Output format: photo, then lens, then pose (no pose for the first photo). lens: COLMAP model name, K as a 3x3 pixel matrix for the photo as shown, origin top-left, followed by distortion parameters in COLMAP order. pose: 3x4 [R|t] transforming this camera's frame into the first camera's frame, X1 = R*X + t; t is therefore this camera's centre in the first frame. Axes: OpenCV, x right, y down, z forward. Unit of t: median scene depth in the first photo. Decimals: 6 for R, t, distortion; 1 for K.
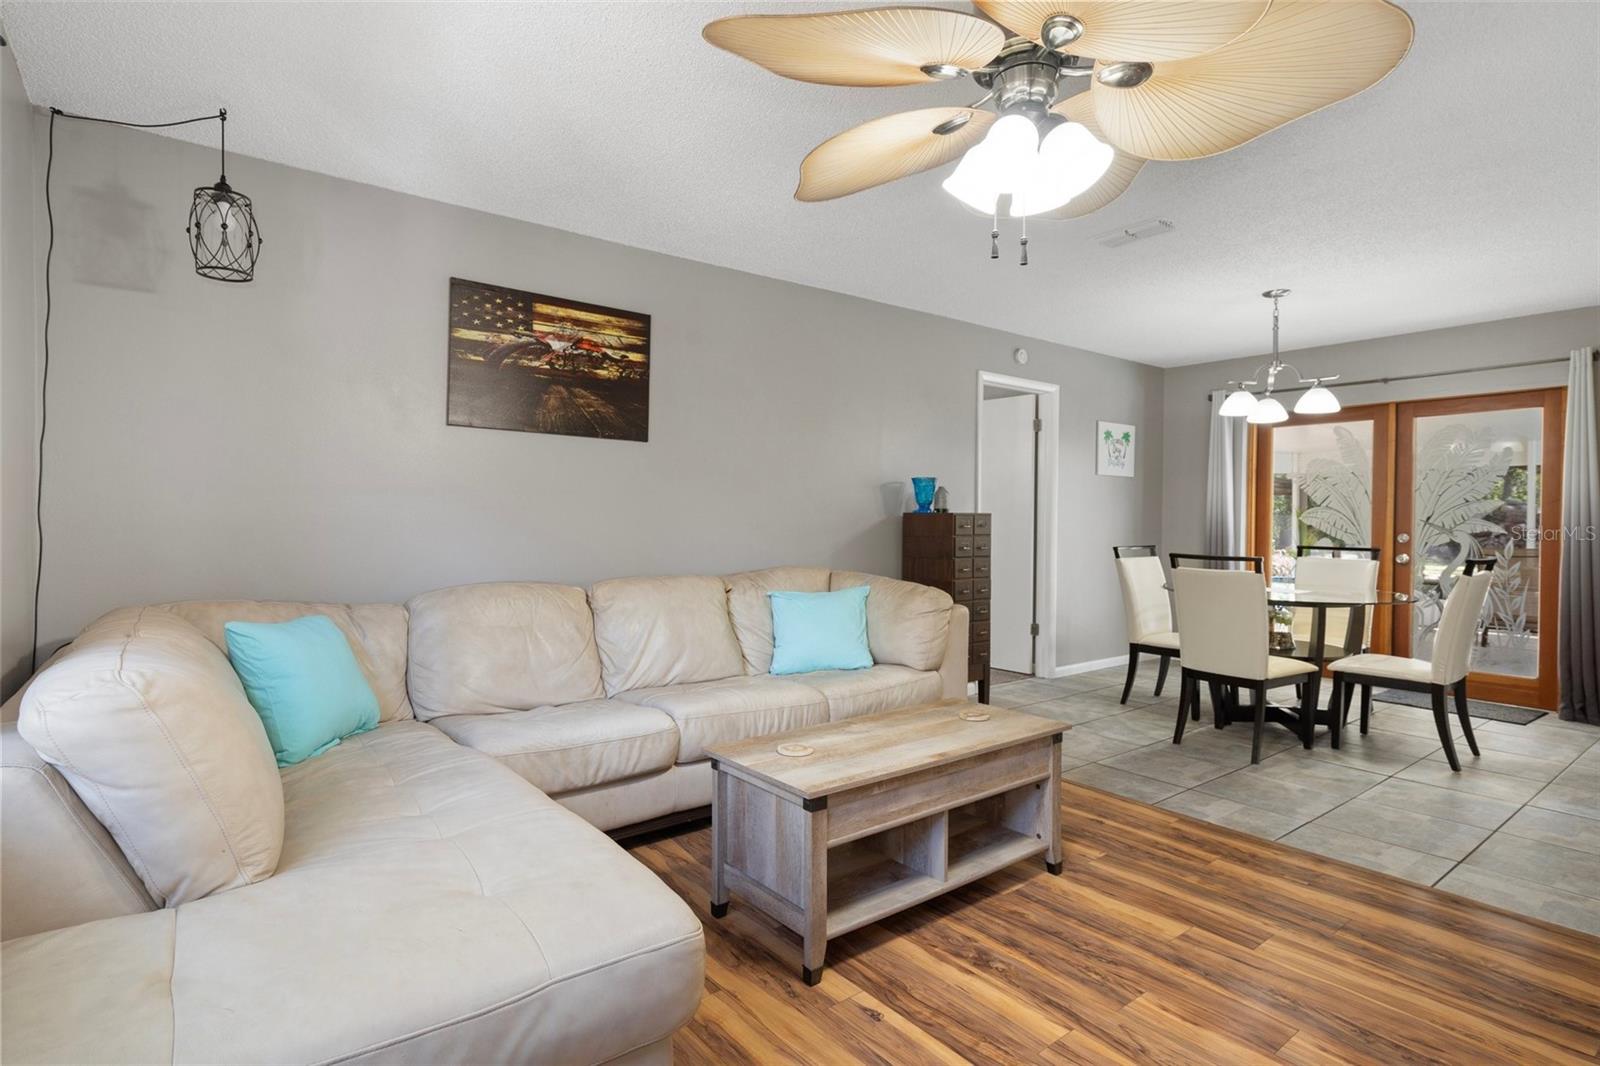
lens RADIAL K [[807.5, 0, 795.5], [0, 807.5, 526.6], [0, 0, 1]] dist [0.003619, 0.000183]
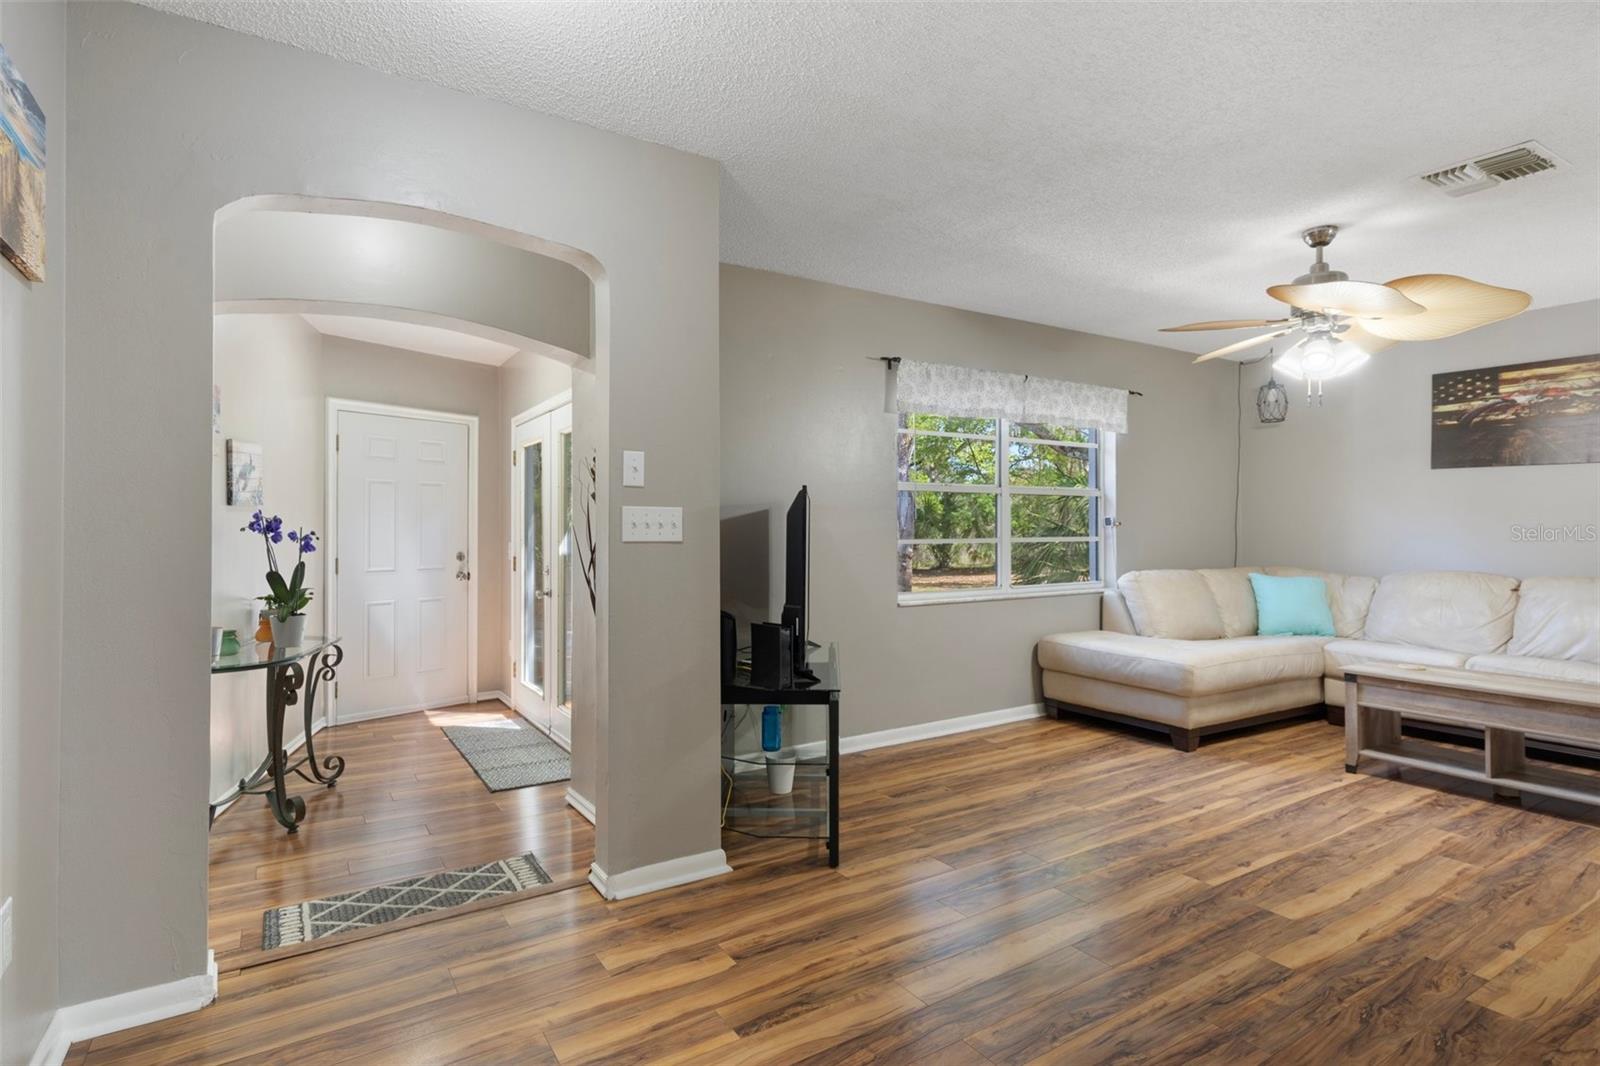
lens RADIAL K [[811.8, 0, 793.2], [0, 811.8, 520.0], [0, 0, 1]] dist [0.004288, 0.000190]
pose [[-0.103220, -0.016696, -0.994518, 1.033155], [-0.009553, 0.999830, -0.015793, 0.007461], [0.994613, 0.007870, -0.103362, -0.052934]]
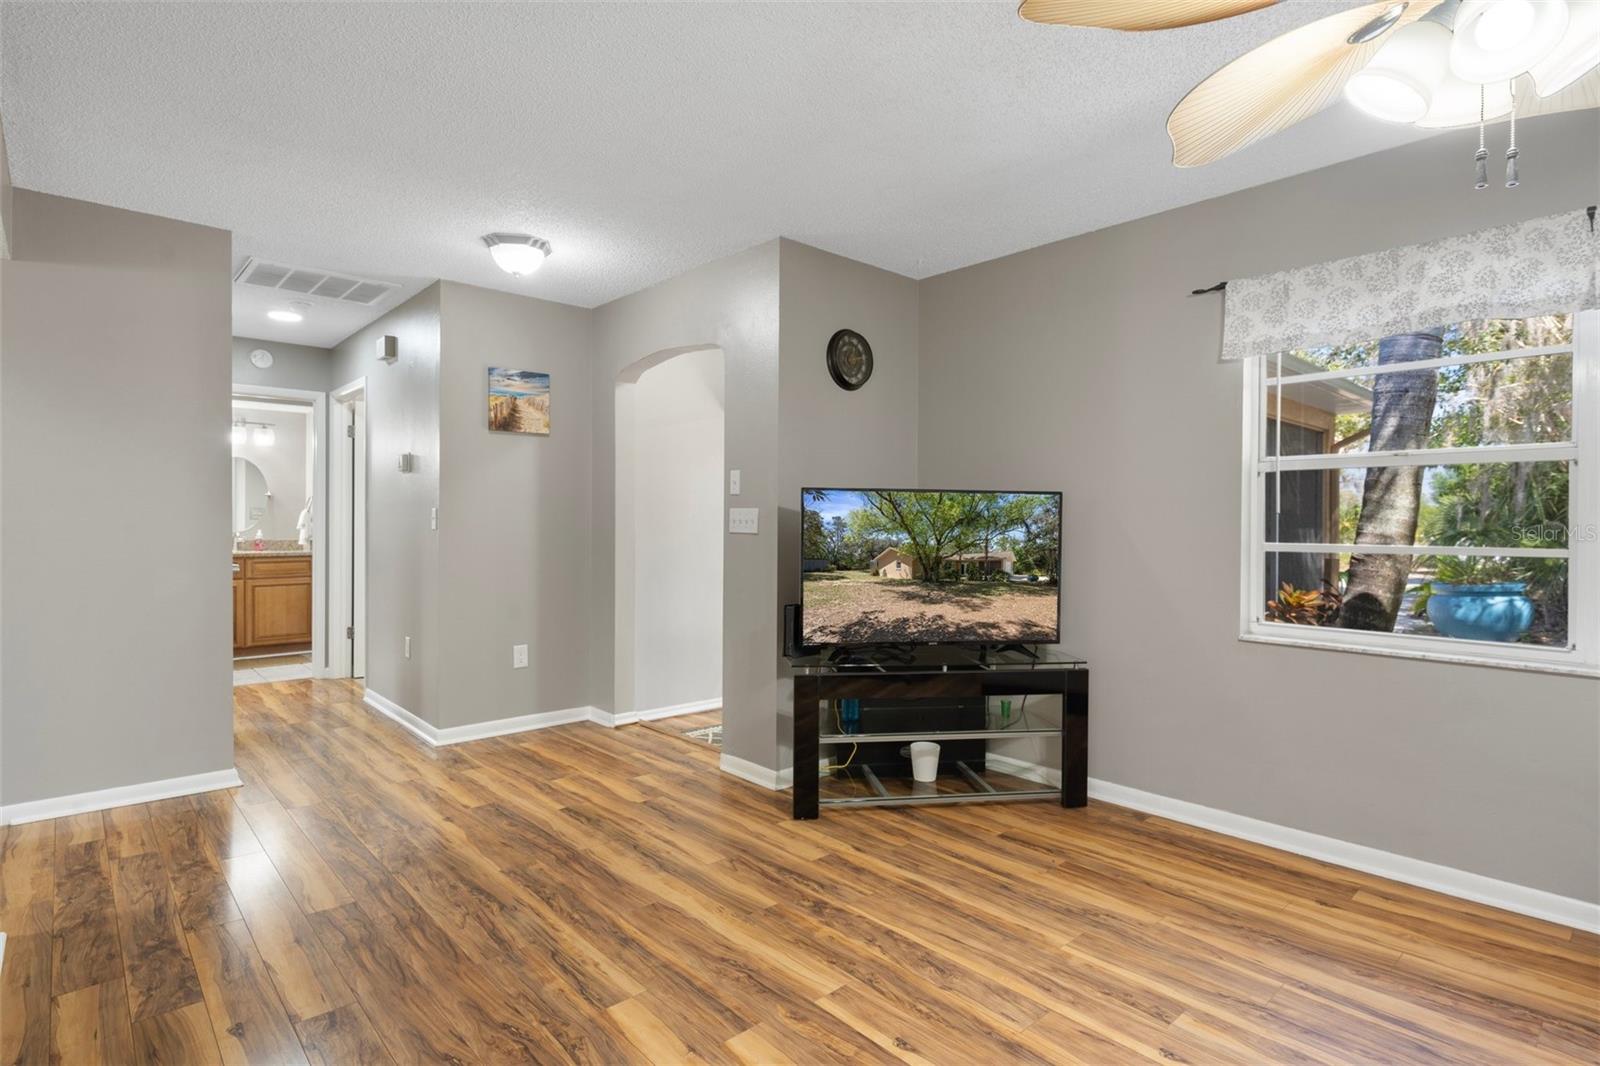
lens RADIAL K [[807.5, 0, 795.5], [0, 807.5, 526.6], [0, 0, 1]] dist [0.003619, 0.000183]
pose [[-0.997399, -0.011272, -0.071194, 0.393021], [-0.012463, 0.999790, 0.016295, -0.007524], [0.070995, 0.017140, -0.997329, 0.699872]]
